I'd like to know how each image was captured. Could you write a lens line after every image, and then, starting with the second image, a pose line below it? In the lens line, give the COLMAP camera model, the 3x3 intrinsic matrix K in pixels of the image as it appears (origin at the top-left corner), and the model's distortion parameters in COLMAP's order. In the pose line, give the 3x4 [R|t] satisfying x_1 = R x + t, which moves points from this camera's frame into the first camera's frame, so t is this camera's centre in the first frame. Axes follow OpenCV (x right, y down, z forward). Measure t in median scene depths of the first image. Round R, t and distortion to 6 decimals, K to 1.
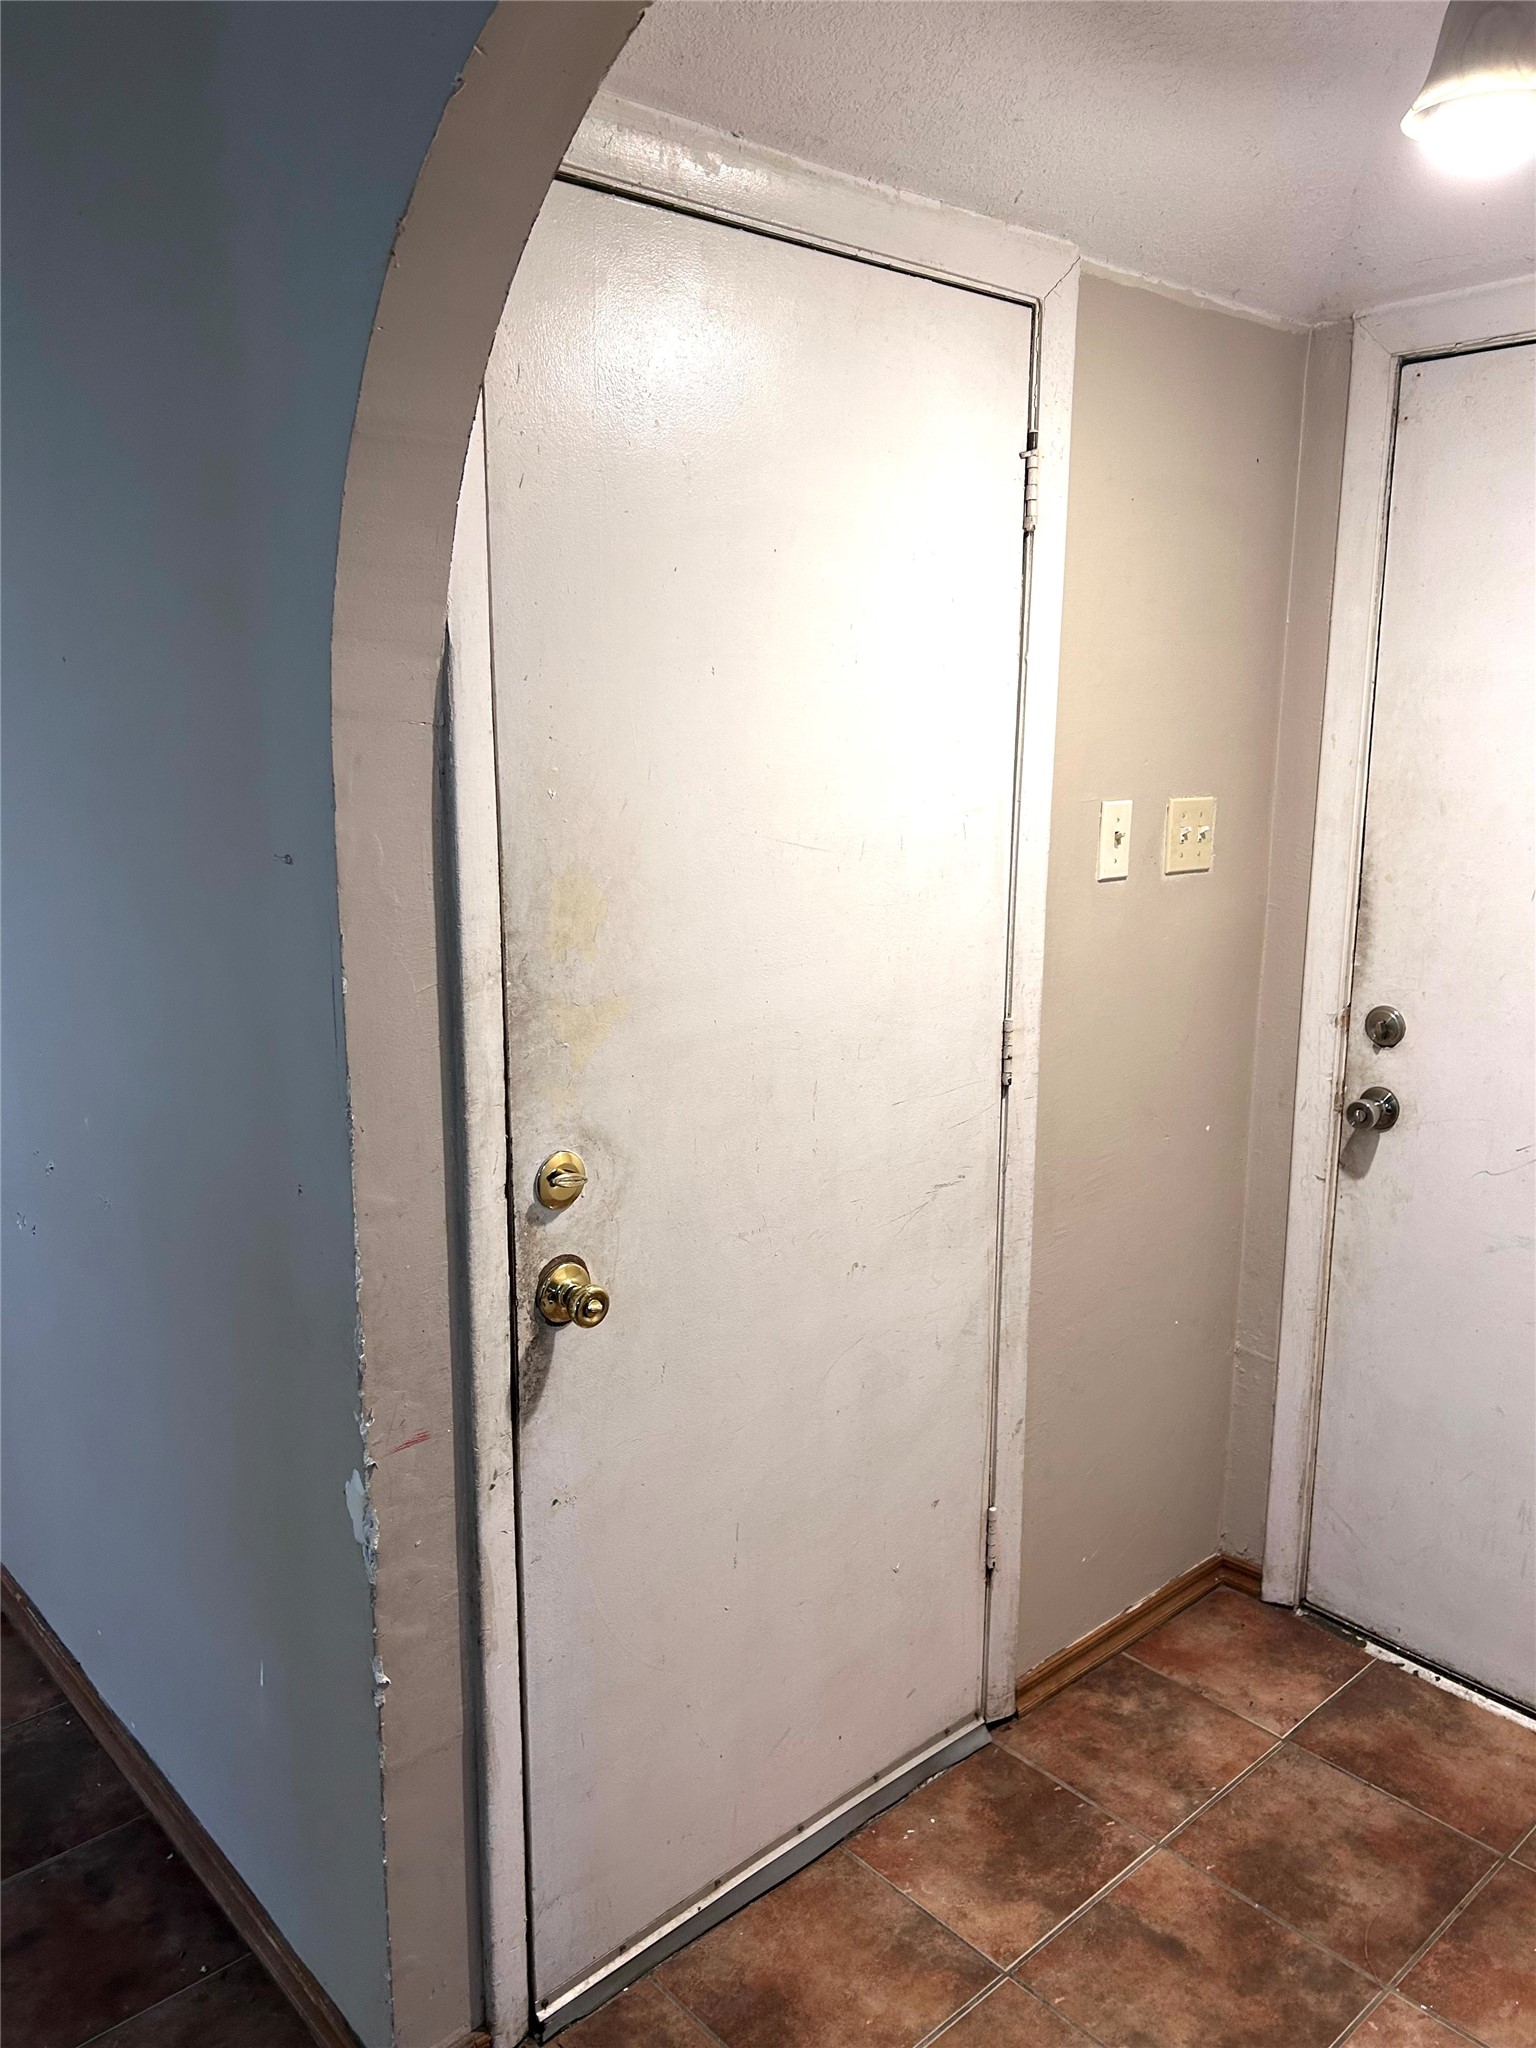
lens RADIAL K [[1539.1, 0, 768.1], [0, 1539.1, 1021.3], [0, 0, 1]] dist [0.027172, -0.016363]
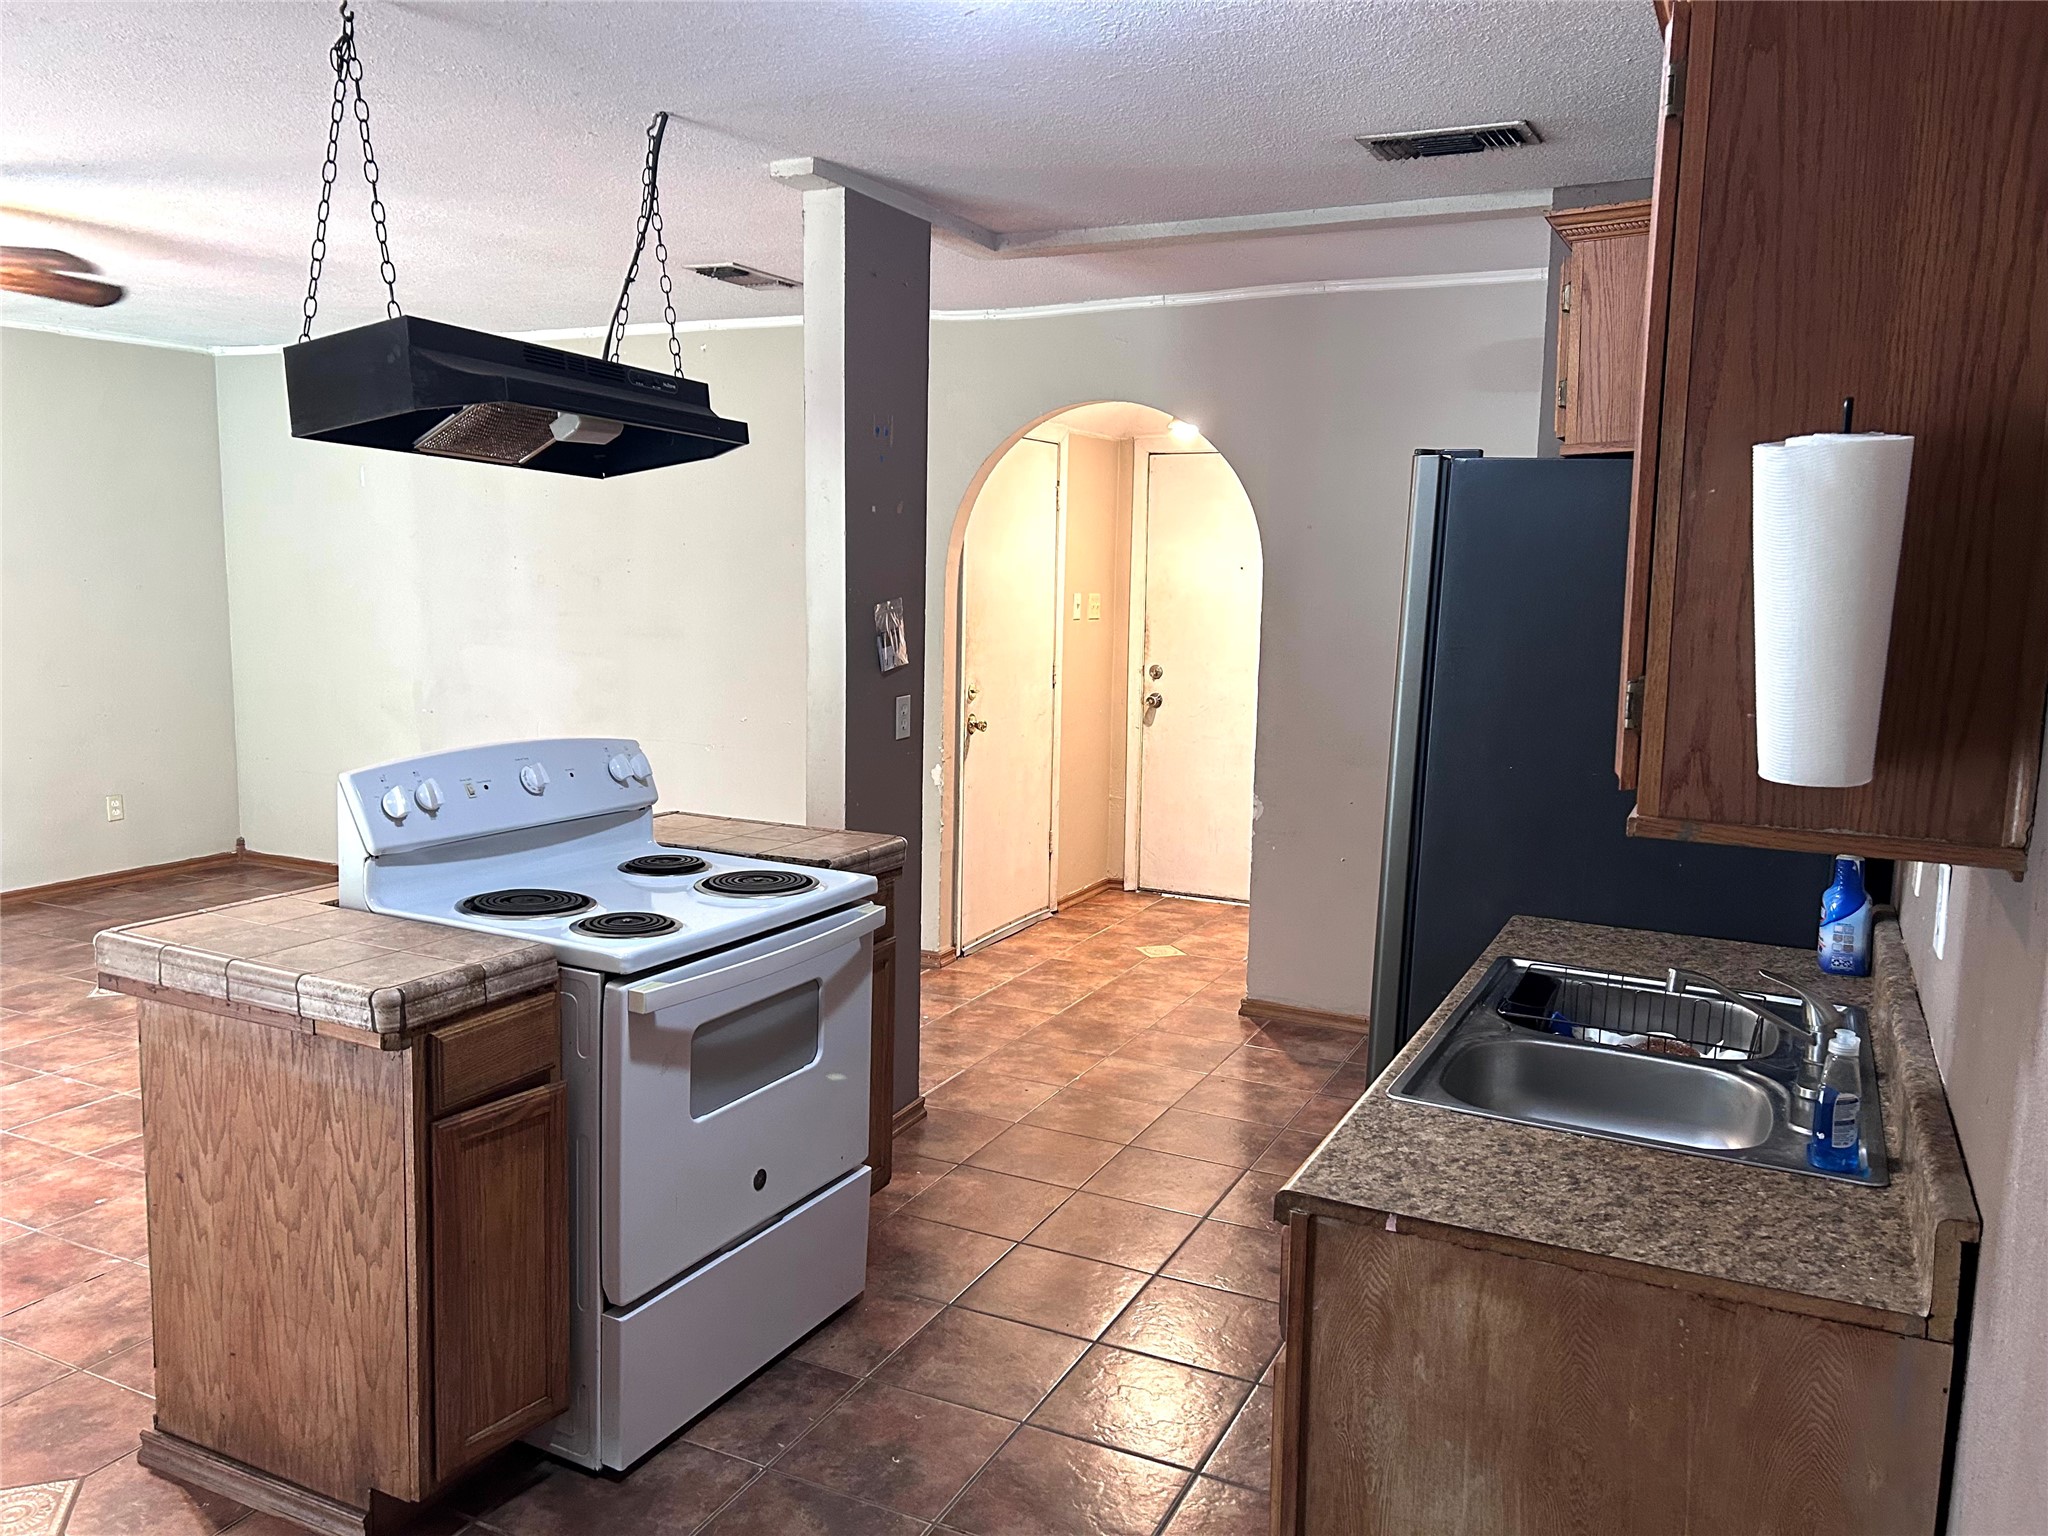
lens RADIAL K [[1539.1, 0, 1022.3], [0, 1539.1, 766.6], [0, 0, 1]] dist [0.027172, -0.016363]
pose [[0.926275, -0.037702, 0.374958, -0.936383], [0.064880, 0.996080, -0.060120, 0.340734], [-0.371222, 0.080015, 0.925090, -1.591998]]
